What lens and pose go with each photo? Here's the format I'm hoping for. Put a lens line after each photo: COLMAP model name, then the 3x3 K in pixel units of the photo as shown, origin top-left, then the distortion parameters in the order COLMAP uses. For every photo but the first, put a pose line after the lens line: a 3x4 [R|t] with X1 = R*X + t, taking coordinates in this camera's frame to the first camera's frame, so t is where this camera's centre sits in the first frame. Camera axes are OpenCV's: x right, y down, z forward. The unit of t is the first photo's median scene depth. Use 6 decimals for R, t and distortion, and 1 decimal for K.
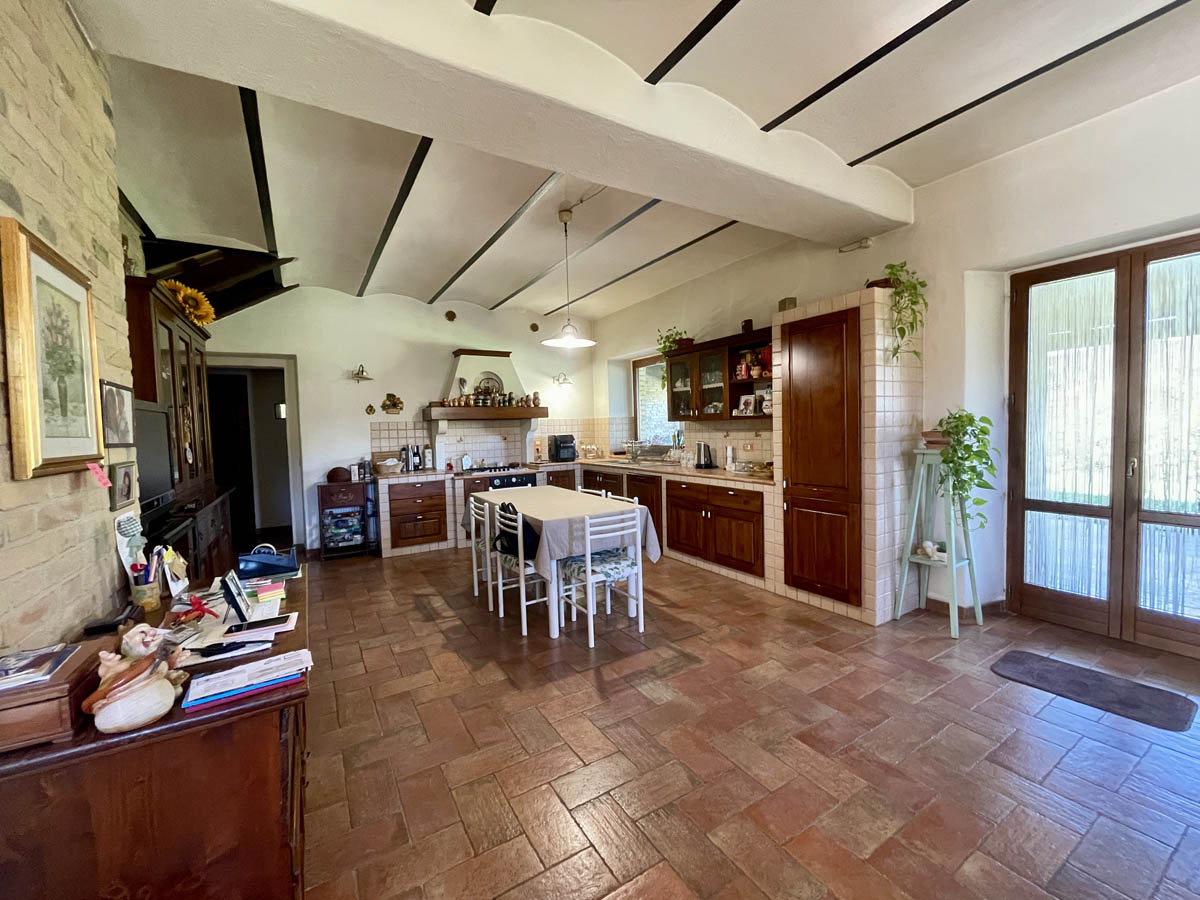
lens RADIAL K [[484.3, 0, 593.6], [0, 484.3, 446.4], [0, 0, 1]] dist [-0.003335, 0.000290]
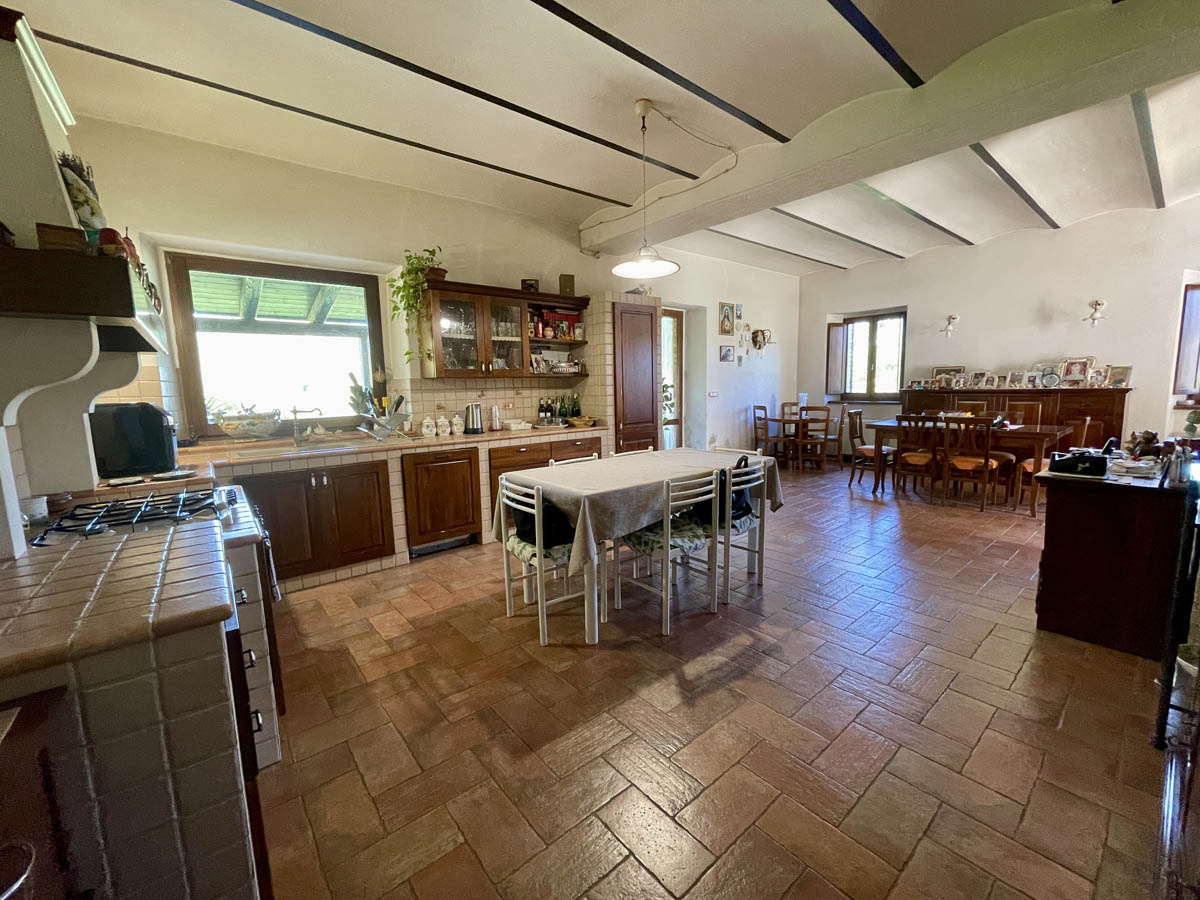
lens RADIAL K [[484.3, 0, 593.6], [0, 484.3, 446.4], [0, 0, 1]] dist [-0.003335, 0.000290]
pose [[-0.134909, -0.086900, 0.987040, -0.695248], [0.075665, 0.992335, 0.097708, -0.000278], [-0.987965, 0.087866, -0.127299, 0.968566]]
